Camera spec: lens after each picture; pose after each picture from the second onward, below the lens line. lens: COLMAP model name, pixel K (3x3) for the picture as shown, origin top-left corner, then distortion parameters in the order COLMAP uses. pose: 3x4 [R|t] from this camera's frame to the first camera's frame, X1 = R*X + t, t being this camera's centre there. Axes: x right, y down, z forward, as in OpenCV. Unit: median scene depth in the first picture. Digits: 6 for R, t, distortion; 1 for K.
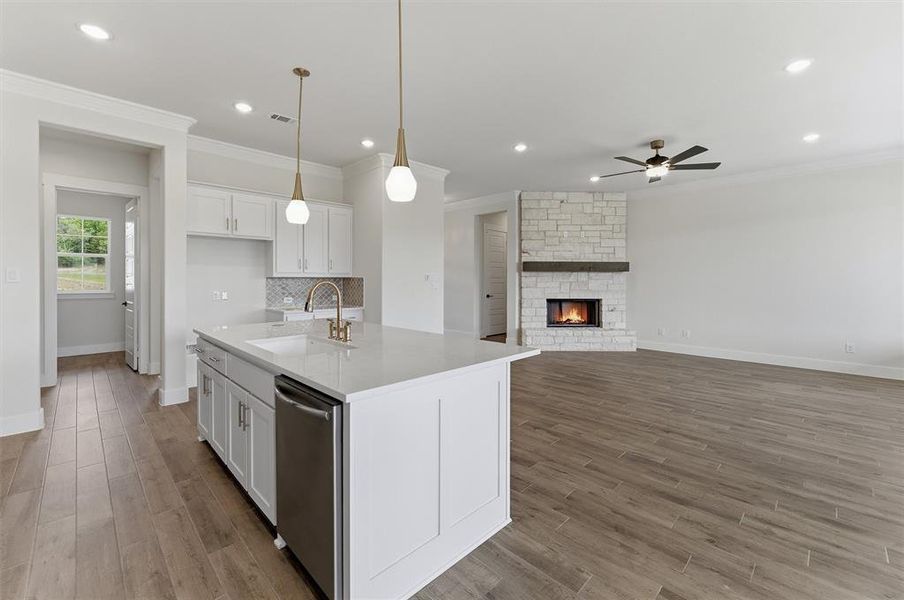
lens RADIAL K [[377.3, 0, 455.3], [0, 377.3, 282.2], [0, 0, 1]] dist [0.000861, 0.000244]
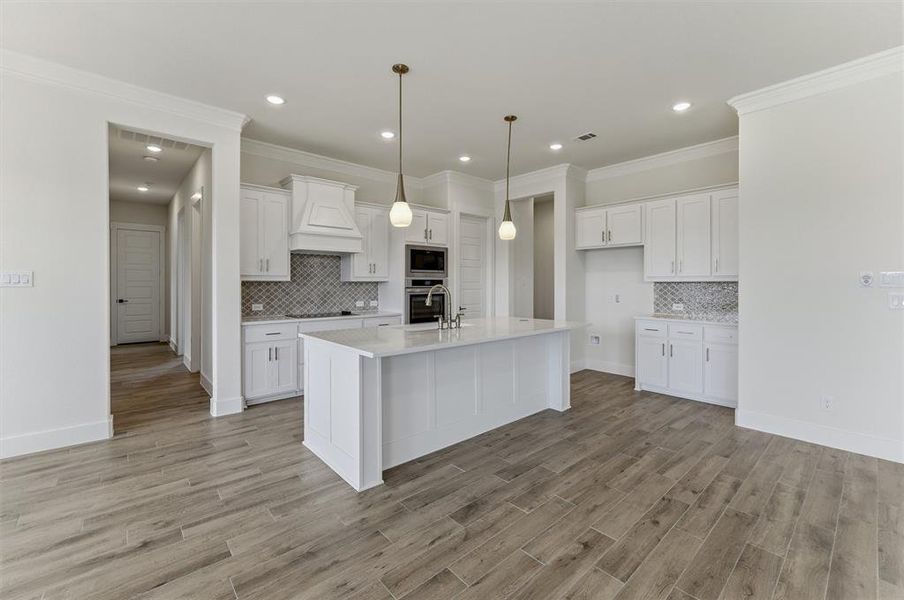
lens RADIAL K [[377.3, 0, 455.3], [0, 377.3, 282.2], [0, 0, 1]] dist [0.000861, 0.000244]
pose [[-0.059352, -0.008900, -0.998197, 1.028752], [-0.005716, 0.999947, -0.008576, -0.002027], [0.998221, 0.005197, -0.059400, 1.083588]]
